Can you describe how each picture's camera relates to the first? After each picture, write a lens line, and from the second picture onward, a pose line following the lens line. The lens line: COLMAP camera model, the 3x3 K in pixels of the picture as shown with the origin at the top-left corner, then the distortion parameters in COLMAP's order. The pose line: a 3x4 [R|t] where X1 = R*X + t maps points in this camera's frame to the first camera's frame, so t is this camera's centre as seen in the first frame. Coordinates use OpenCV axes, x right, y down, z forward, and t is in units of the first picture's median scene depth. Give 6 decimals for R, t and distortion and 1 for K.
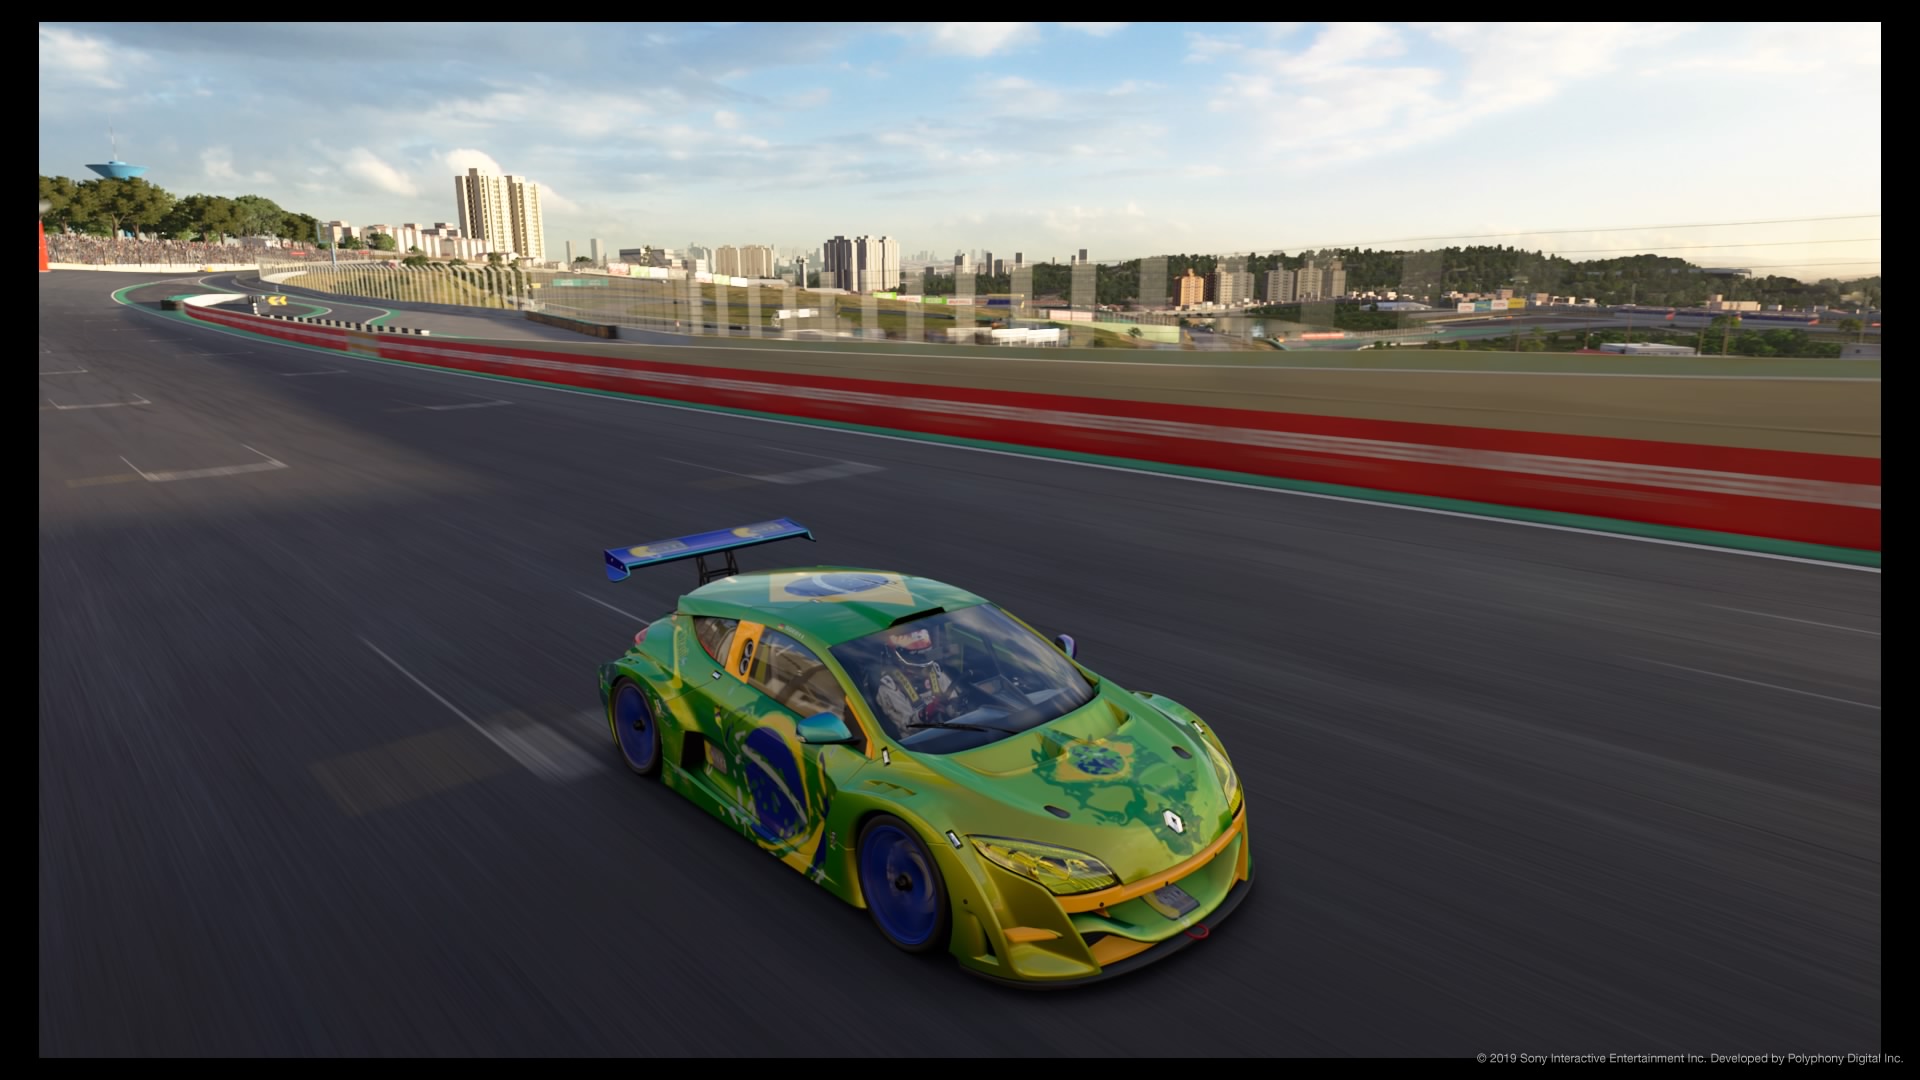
lens RADIAL K [[1112.9, 0, 960.0], [0, 1112.9, 540.0], [0, 0, 1]] dist [0.001707, -0.000827]
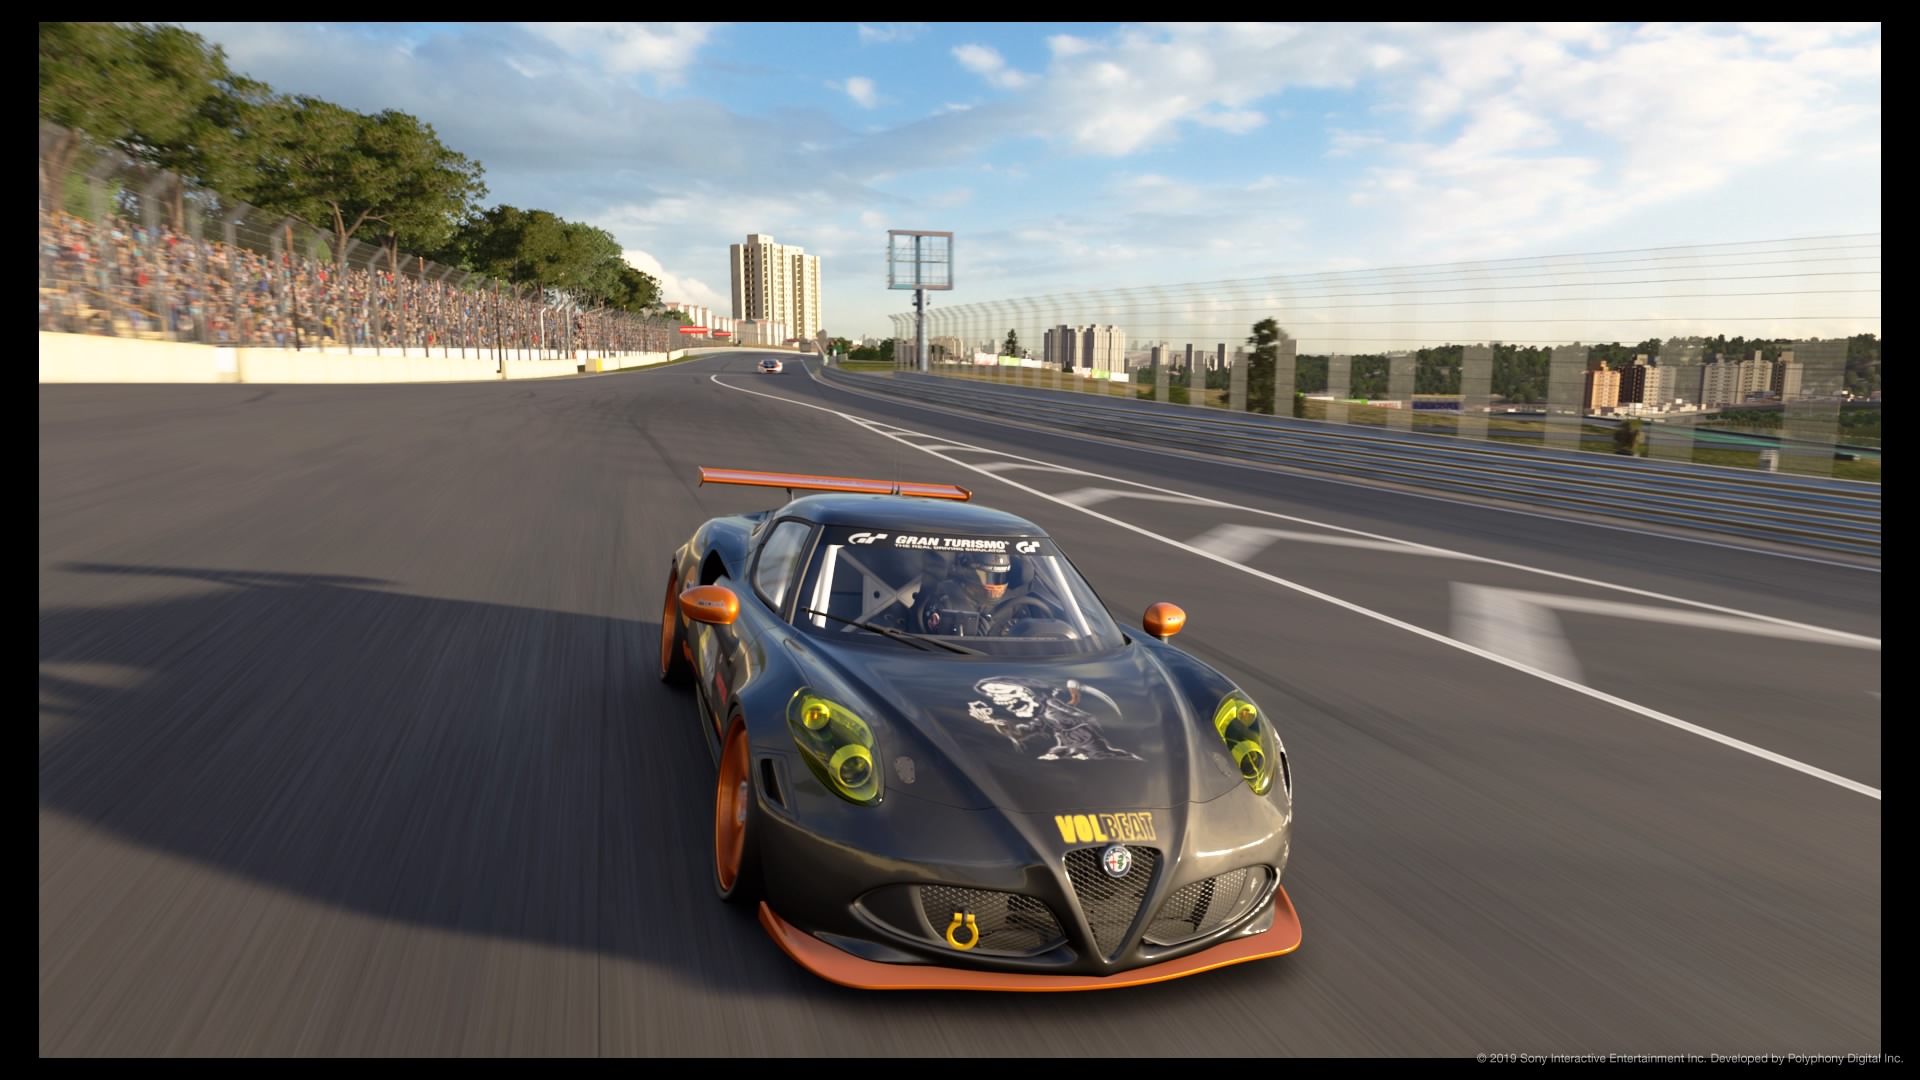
lens RADIAL K [[1112.9, 0, 960.0], [0, 1112.9, 540.0], [0, 0, 1]] dist [0.001707, -0.000827]
pose [[0.992918, 0.019255, -0.117229, -0.188748], [-0.028445, 0.996608, -0.077227, -0.060517], [0.115344, 0.080014, 0.990098, 0.246946]]
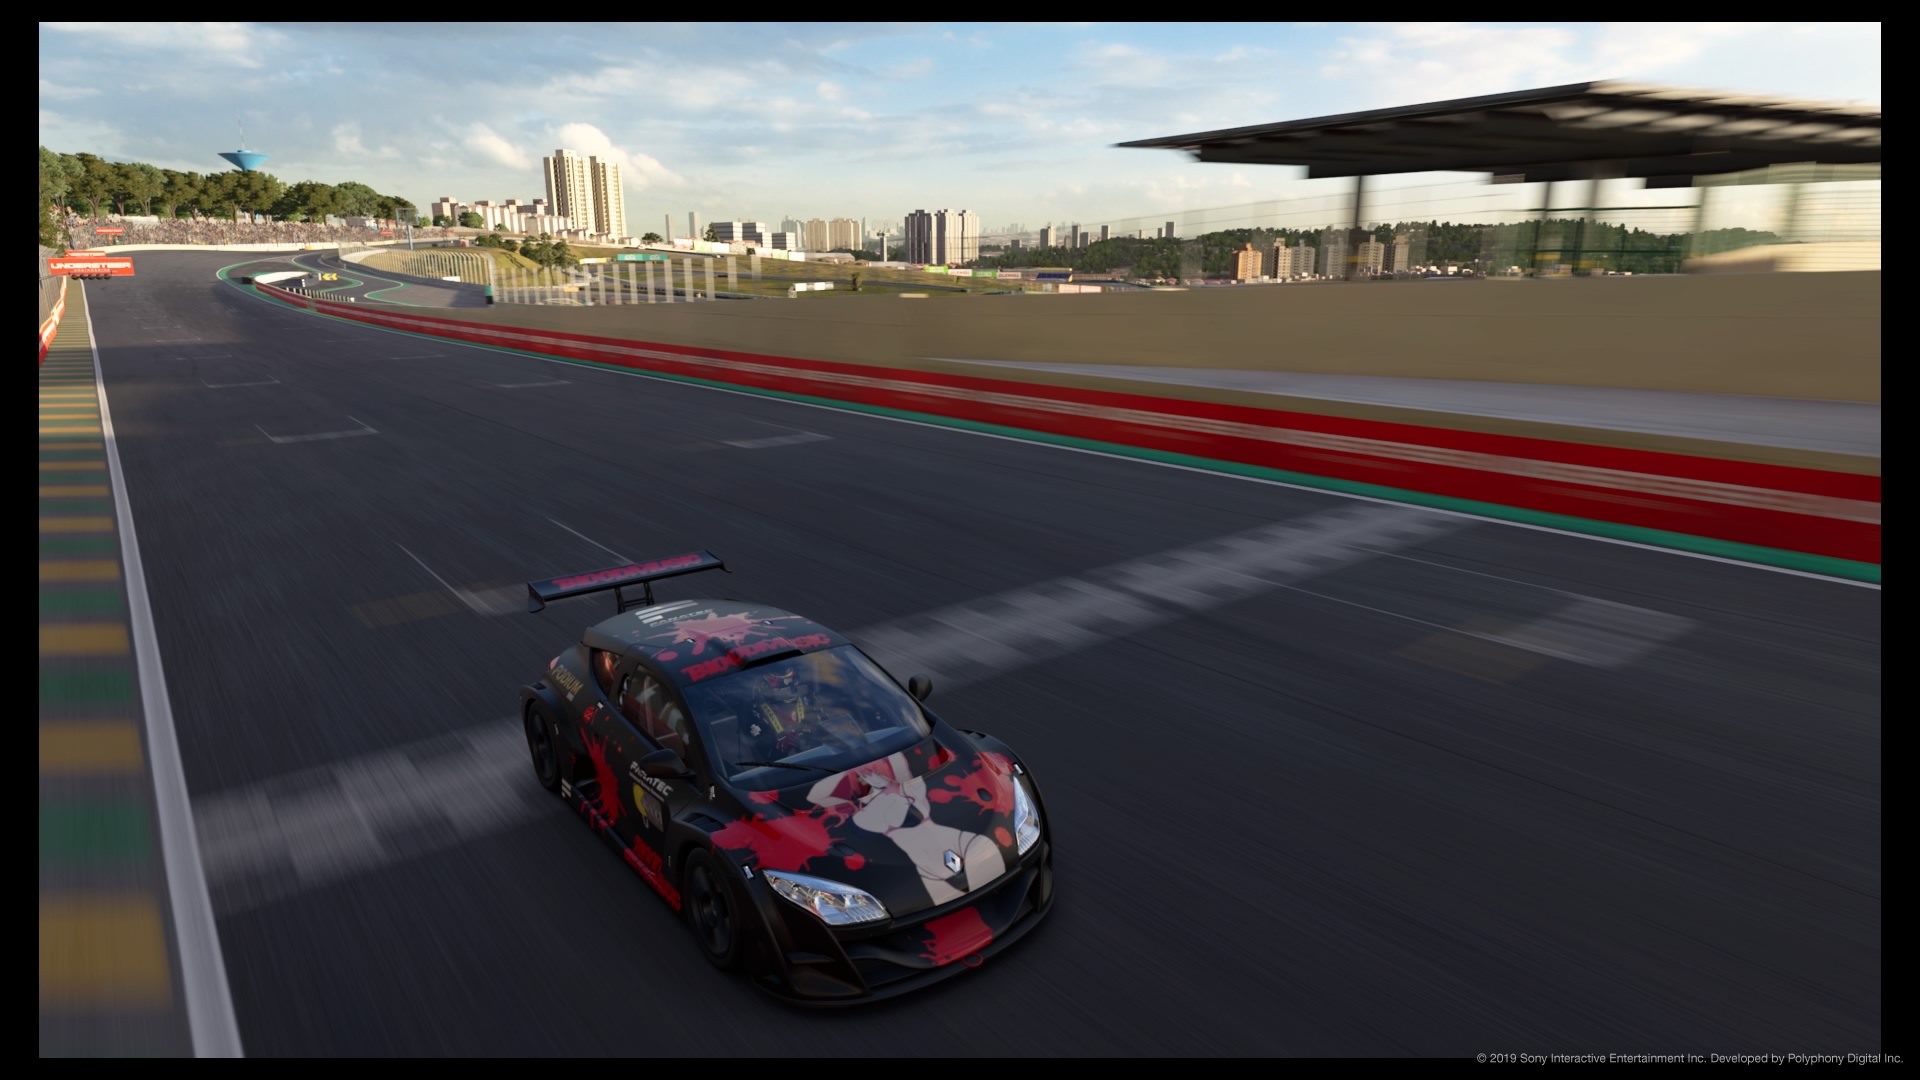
lens RADIAL K [[1112.9, 0, 960.0], [0, 1112.9, 540.0], [0, 0, 1]] dist [0.001707, -0.000827]
pose [[0.996300, 0.022531, -0.082933, 0.045694], [-0.020570, 0.999490, 0.024432, 0.009583], [0.083442, -0.022636, 0.996256, -0.049835]]
